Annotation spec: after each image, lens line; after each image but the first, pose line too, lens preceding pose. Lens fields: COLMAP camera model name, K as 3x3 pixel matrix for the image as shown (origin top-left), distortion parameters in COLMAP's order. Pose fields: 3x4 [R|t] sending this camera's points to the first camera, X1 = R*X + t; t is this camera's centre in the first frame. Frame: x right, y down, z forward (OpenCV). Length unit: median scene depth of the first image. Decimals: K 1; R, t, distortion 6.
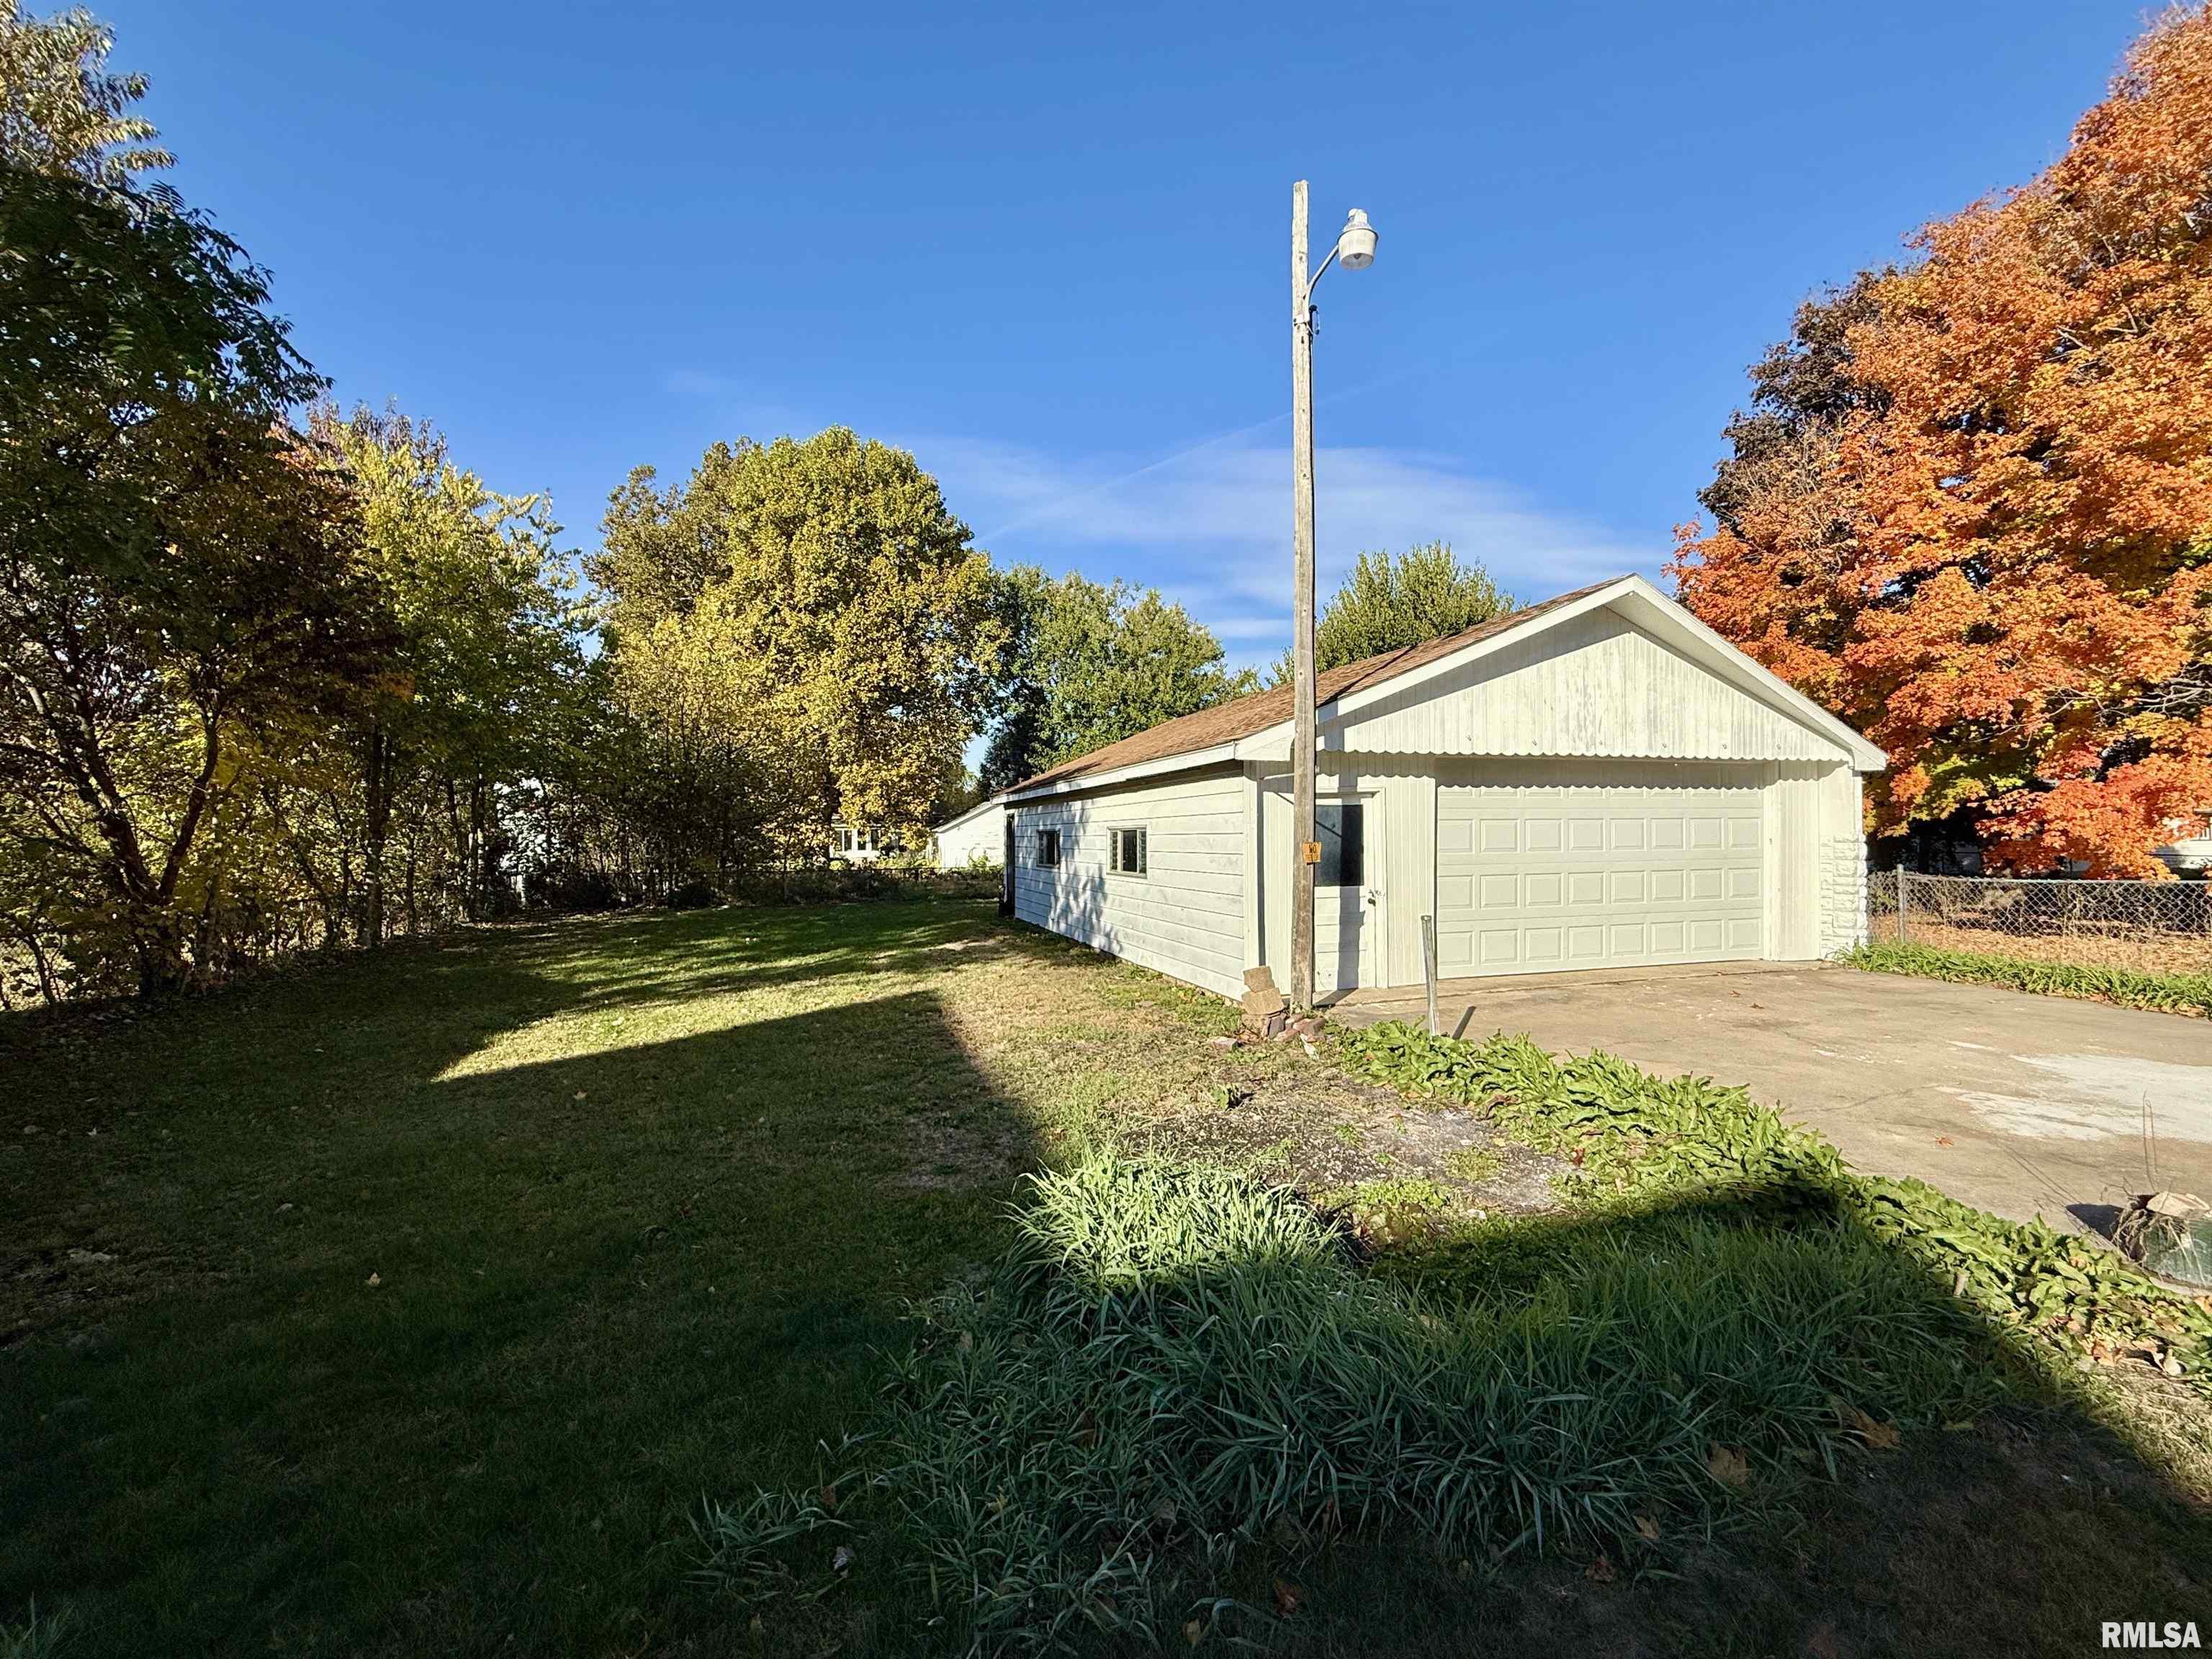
lens RADIAL K [[949.3, 0, 1106.0], [0, 949.3, 829.5], [0, 0, 1]] dist [-0.001987, -0.000181]
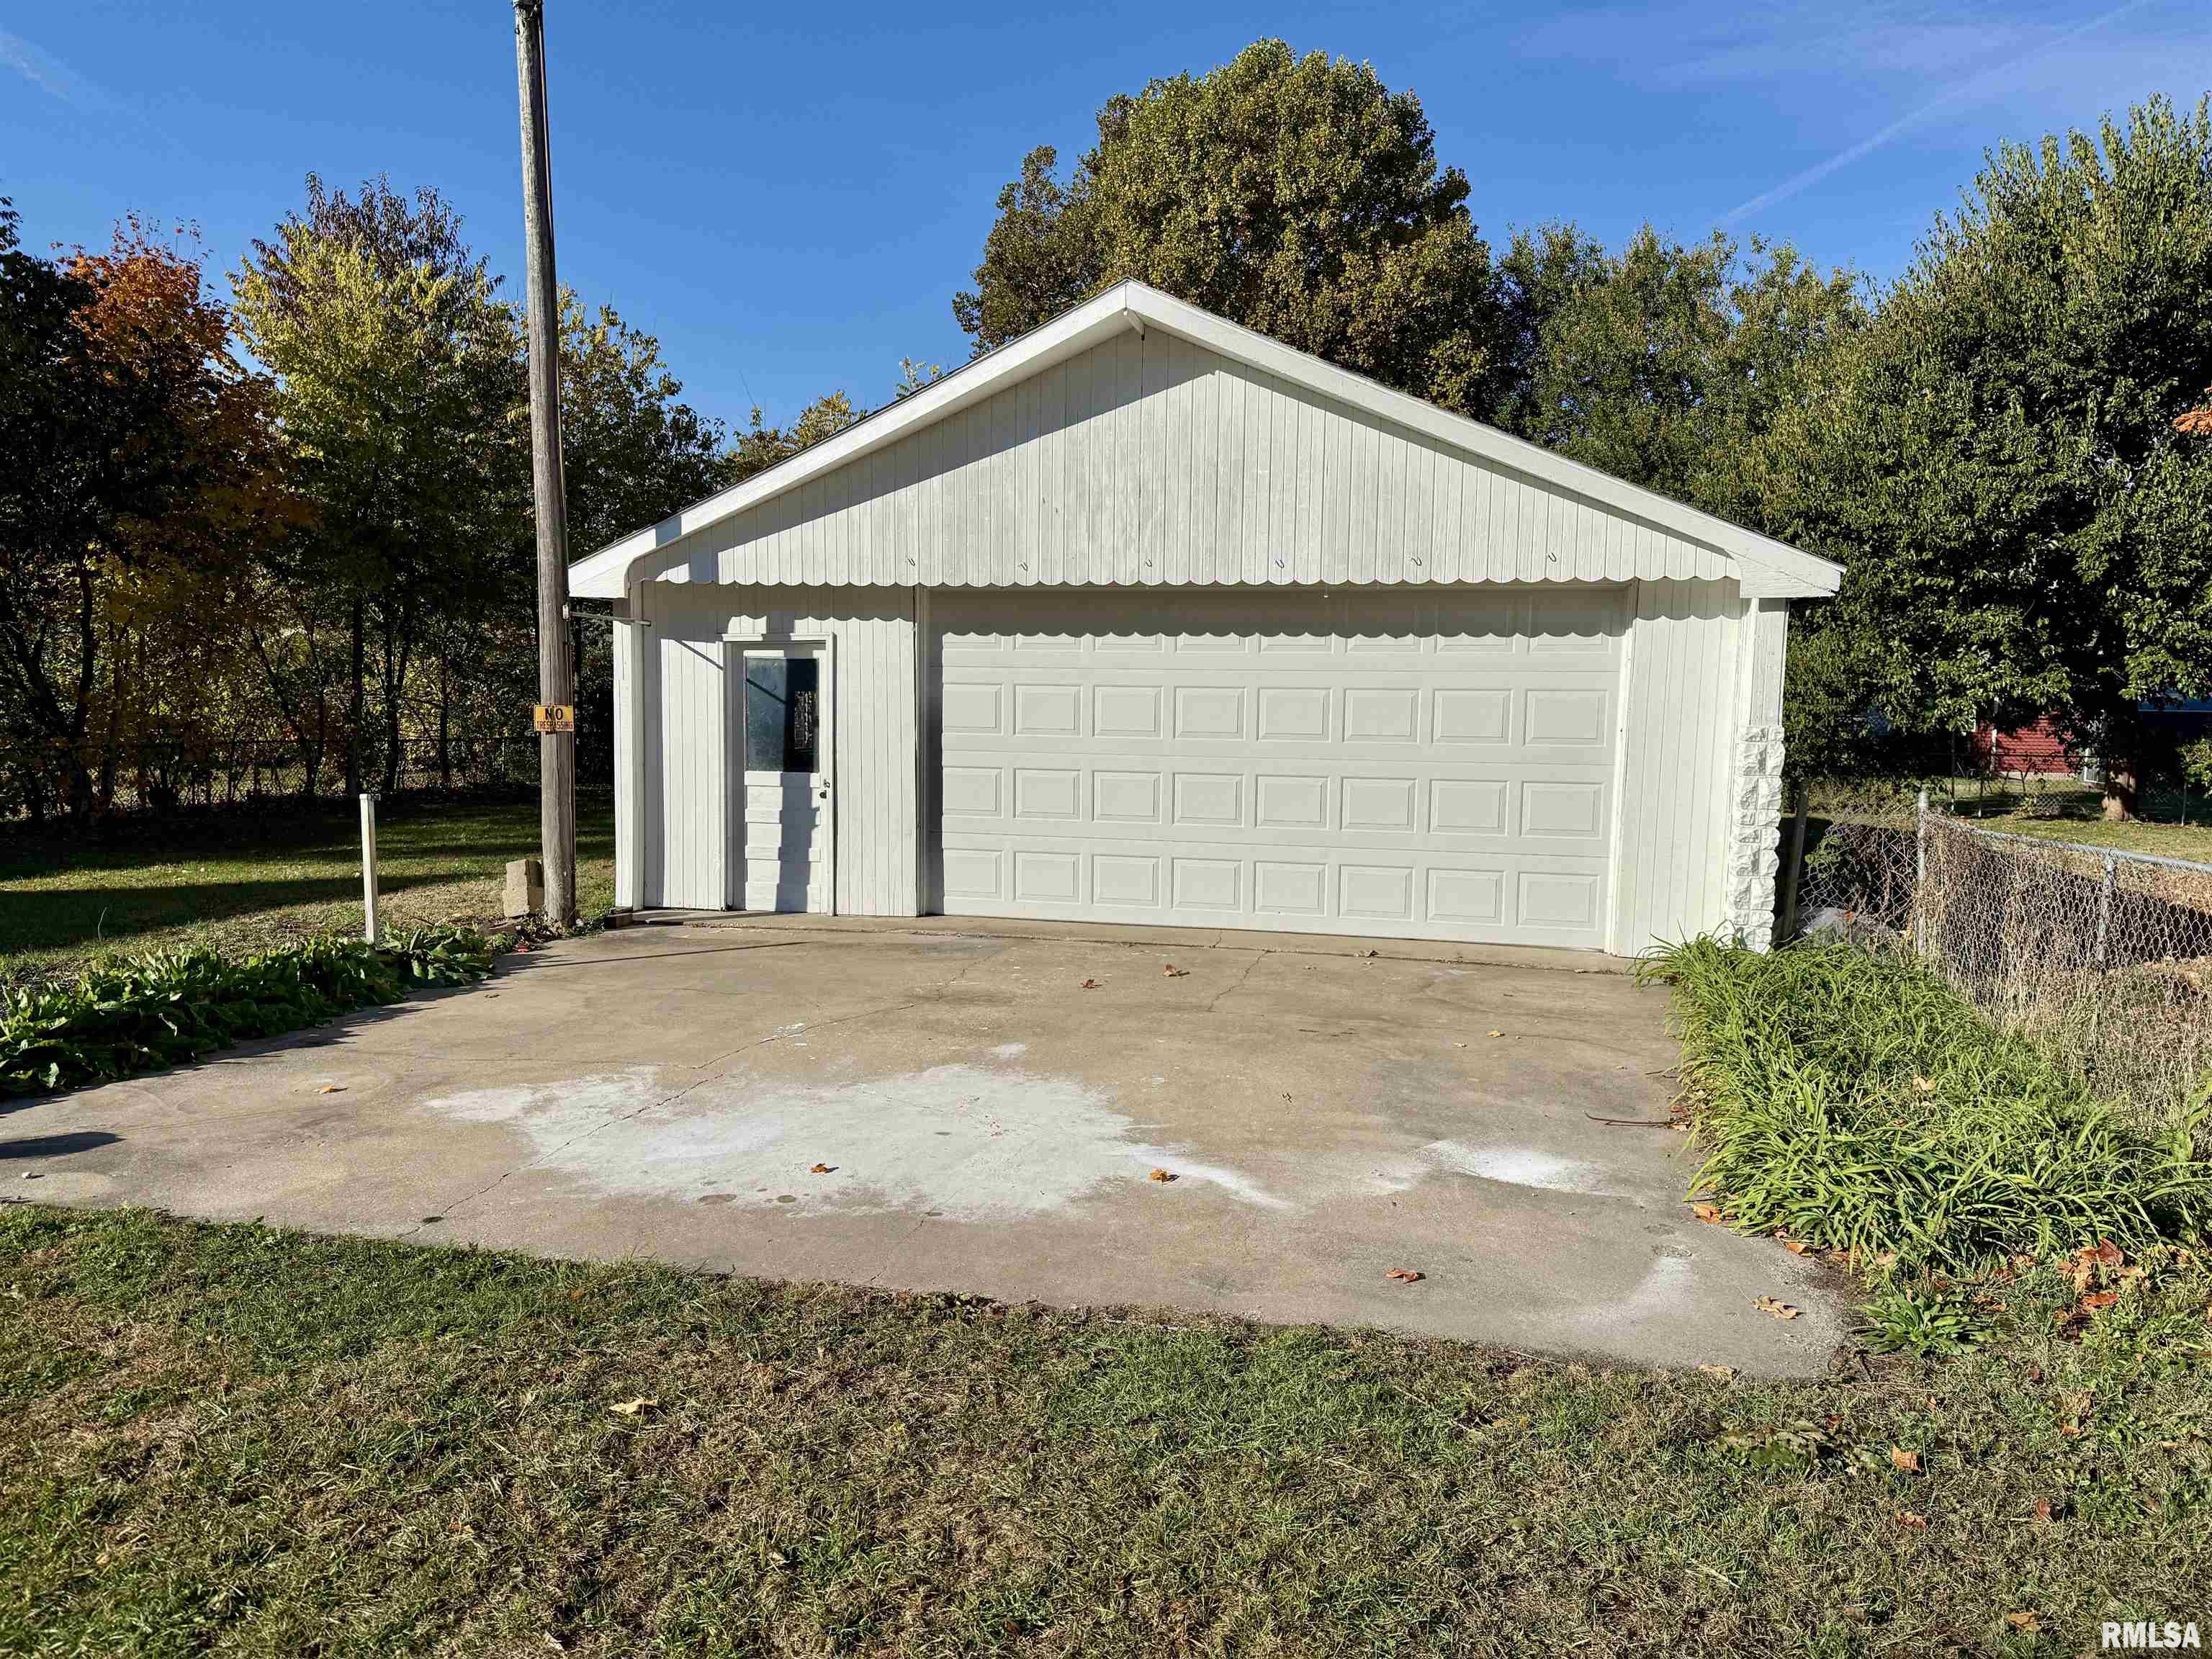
lens RADIAL K [[1539.9, 0, 1106.0], [0, 1539.9, 829.5], [0, 0, 1]] dist [0.029657, -0.001063]
pose [[0.870519, 0.063021, -0.488083, 0.938440], [-0.017029, 0.995030, 0.098105, -0.014271], [0.491840, -0.077091, 0.867266, 0.090184]]
